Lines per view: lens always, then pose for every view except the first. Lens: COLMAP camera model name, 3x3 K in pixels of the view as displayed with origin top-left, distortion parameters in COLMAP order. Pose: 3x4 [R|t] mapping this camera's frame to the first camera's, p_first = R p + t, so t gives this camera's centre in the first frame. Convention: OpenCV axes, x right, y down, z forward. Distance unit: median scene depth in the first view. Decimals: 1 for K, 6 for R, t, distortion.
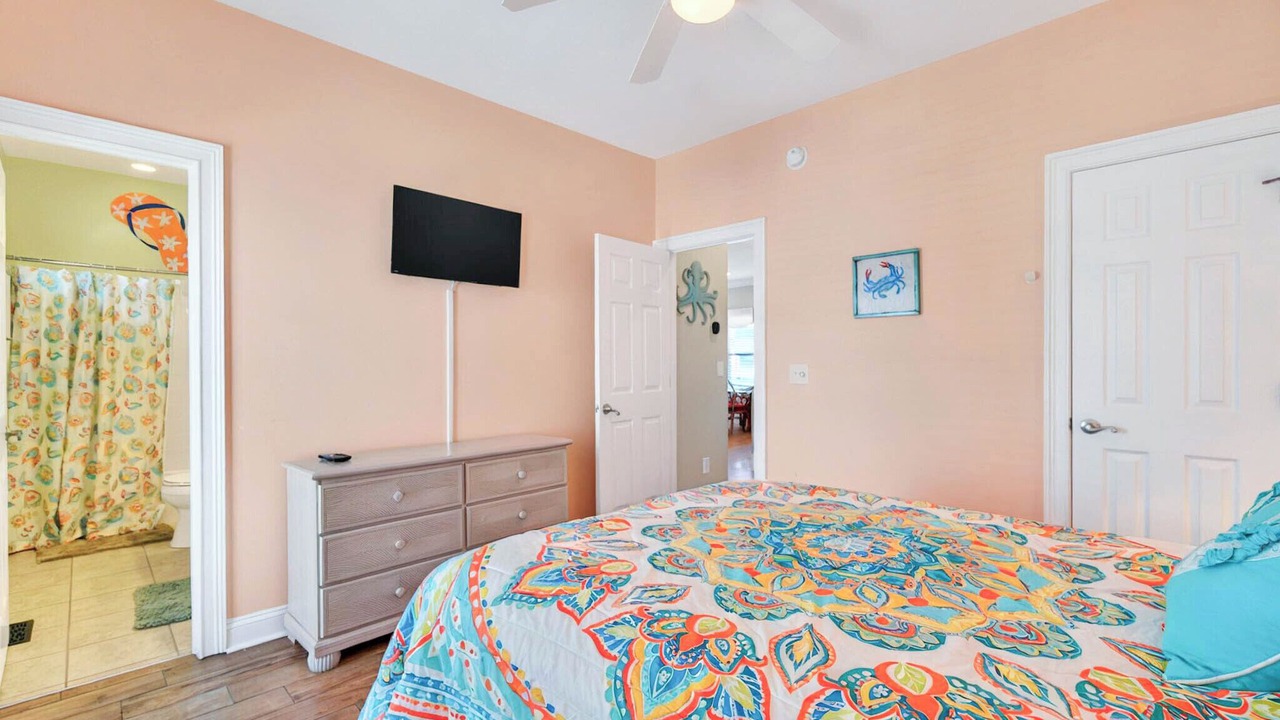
lens RADIAL K [[569.1, 0, 632.8], [0, 569.1, 361.3], [0, 0, 1]] dist [0.007226, 0.000395]
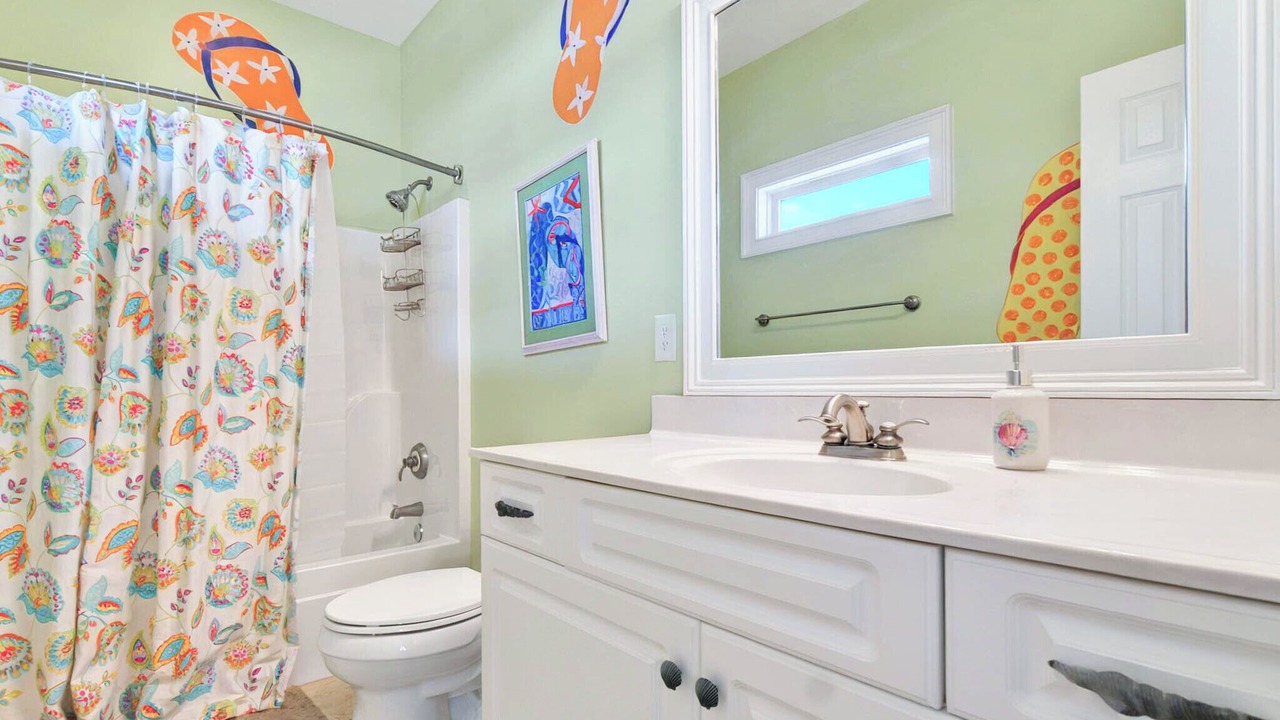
lens RADIAL K [[627.1, 0, 640.6], [0, 627.1, 385.7], [0, 0, 1]] dist [0.009317, -0.001911]
pose [[0.997864, -0.004670, -0.065157, -0.550259], [0.004461, 0.999984, -0.003359, 0.052273], [0.065172, 0.003061, 0.997869, 0.560098]]
